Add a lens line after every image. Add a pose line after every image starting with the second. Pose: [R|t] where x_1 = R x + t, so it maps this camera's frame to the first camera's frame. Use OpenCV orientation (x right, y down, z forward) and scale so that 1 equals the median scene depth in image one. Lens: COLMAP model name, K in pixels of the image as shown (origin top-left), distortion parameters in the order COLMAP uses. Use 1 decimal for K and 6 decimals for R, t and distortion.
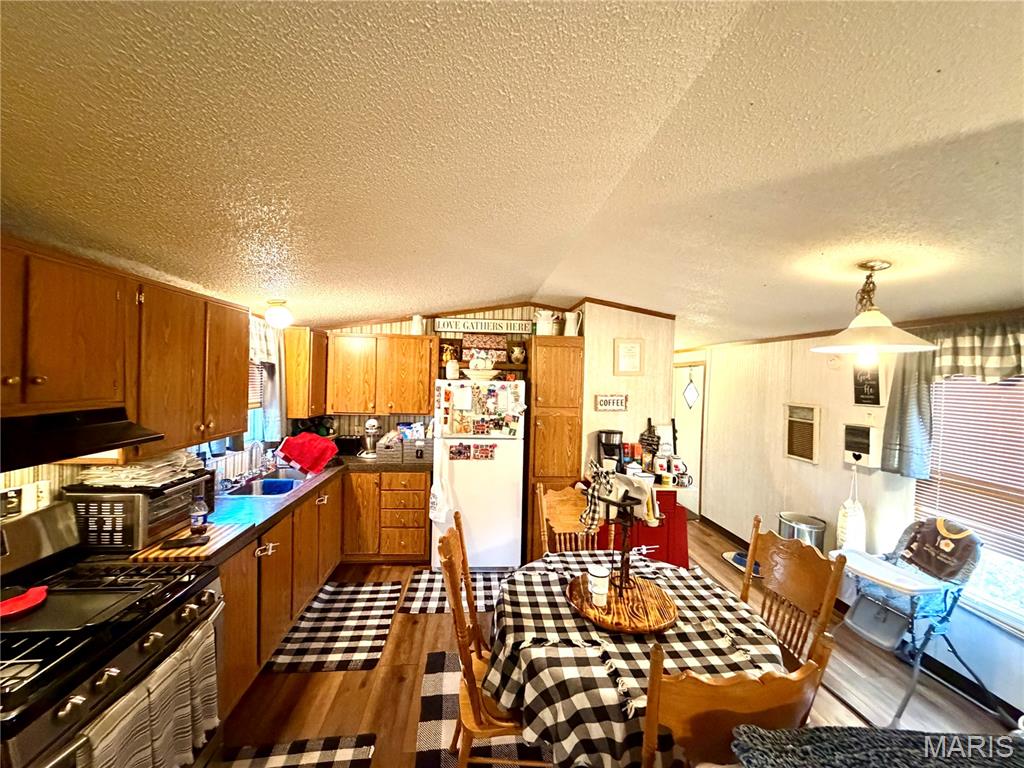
lens RADIAL K [[414.1, 0, 512.0], [0, 414.1, 384.0], [0, 0, 1]] dist [0.000664, -0.000008]
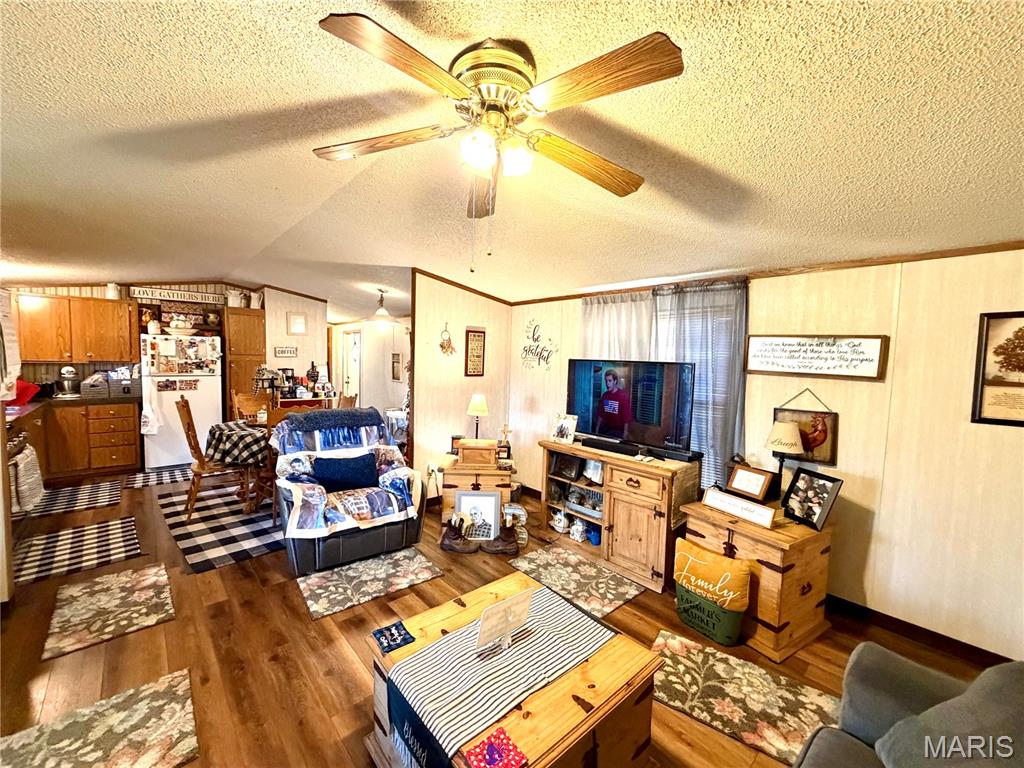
lens RADIAL K [[414.1, 0, 512.0], [0, 414.1, 384.0], [0, 0, 1]] dist [0.000664, -0.000008]
pose [[0.800629, -0.043009, 0.597614, -0.025535], [0.004039, 0.997785, 0.066396, 0.065892], [-0.599146, -0.050745, 0.799030, -0.818043]]
